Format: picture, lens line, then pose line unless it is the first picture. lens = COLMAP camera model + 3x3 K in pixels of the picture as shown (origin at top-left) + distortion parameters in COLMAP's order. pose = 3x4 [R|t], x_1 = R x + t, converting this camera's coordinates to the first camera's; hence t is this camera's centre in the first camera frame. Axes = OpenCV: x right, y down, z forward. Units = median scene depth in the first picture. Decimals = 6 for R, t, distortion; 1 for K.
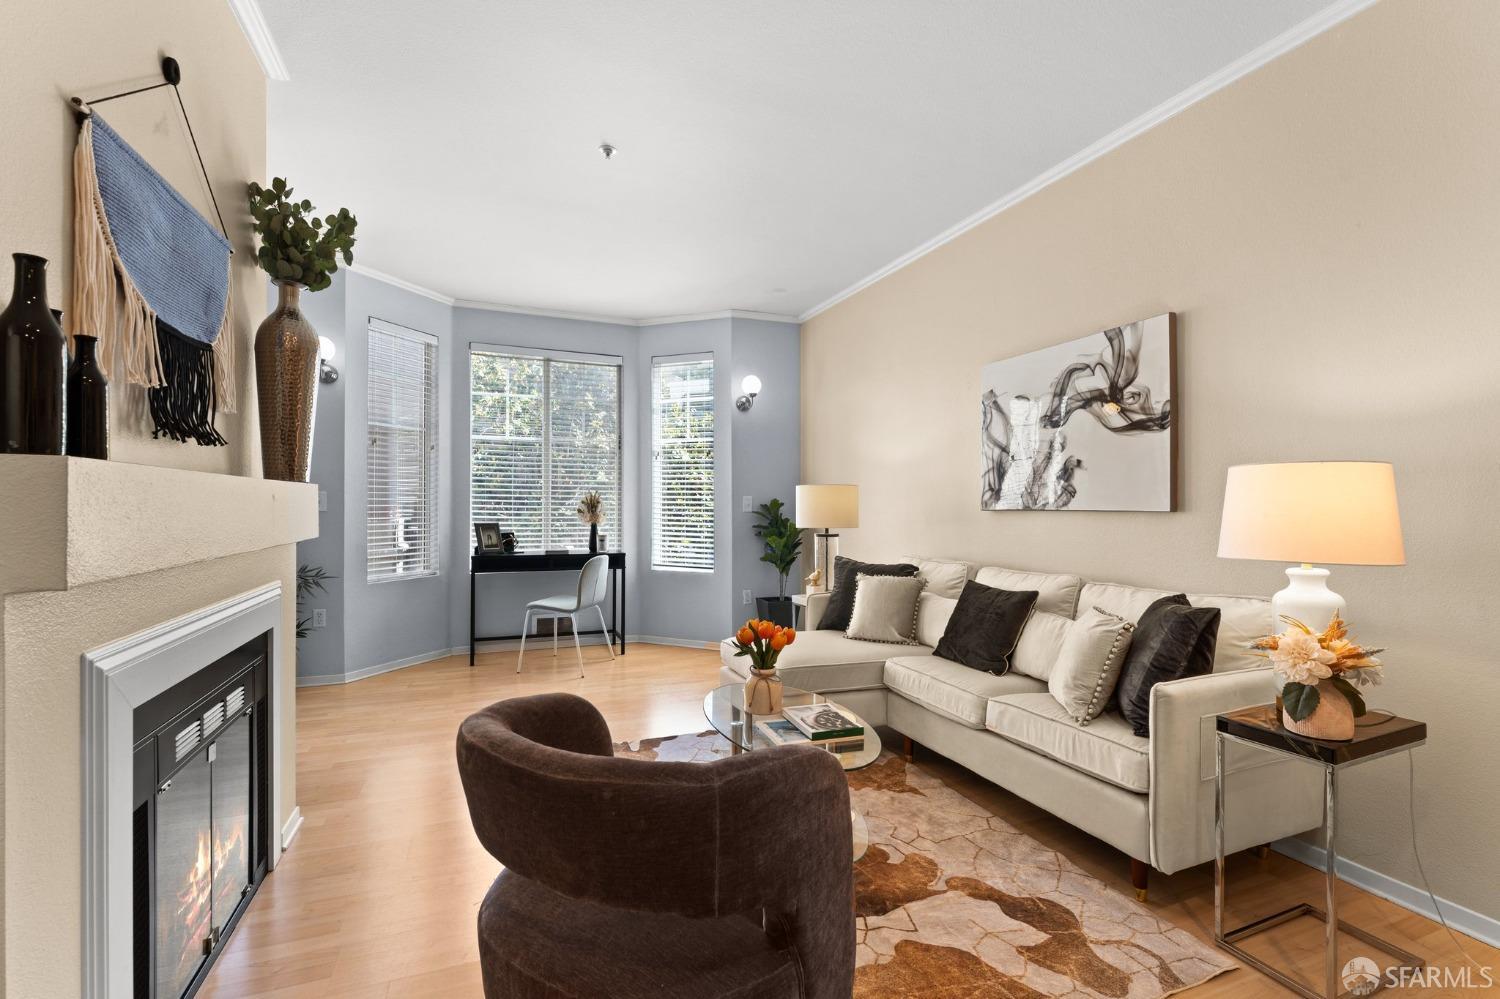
lens RADIAL K [[652.2, 0, 745.3], [0, 652.2, 503.2], [0, 0, 1]] dist [0.000050, -0.000005]
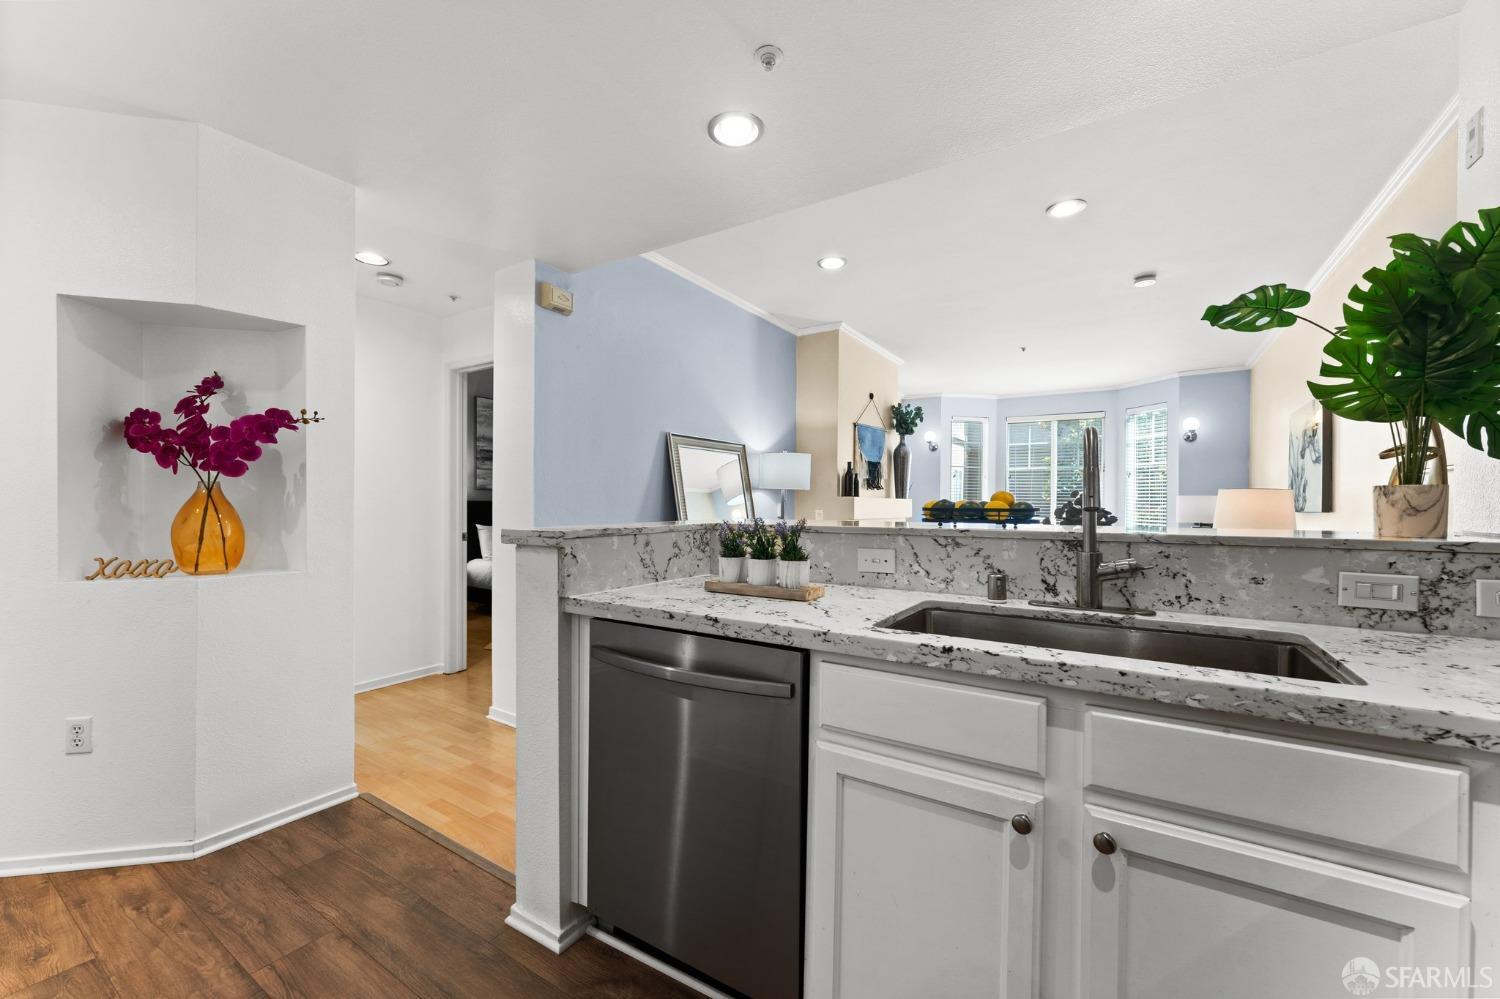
lens RADIAL K [[609.1, 0, 744.3], [0, 609.1, 512.6], [0, 0, 1]] dist [-0.001254, -0.000166]
pose [[0.577235, 0.010564, -0.816510, 1.211129], [-0.004814, 0.999943, 0.009534, 0.005233], [0.816564, -0.001573, 0.577253, -1.257389]]
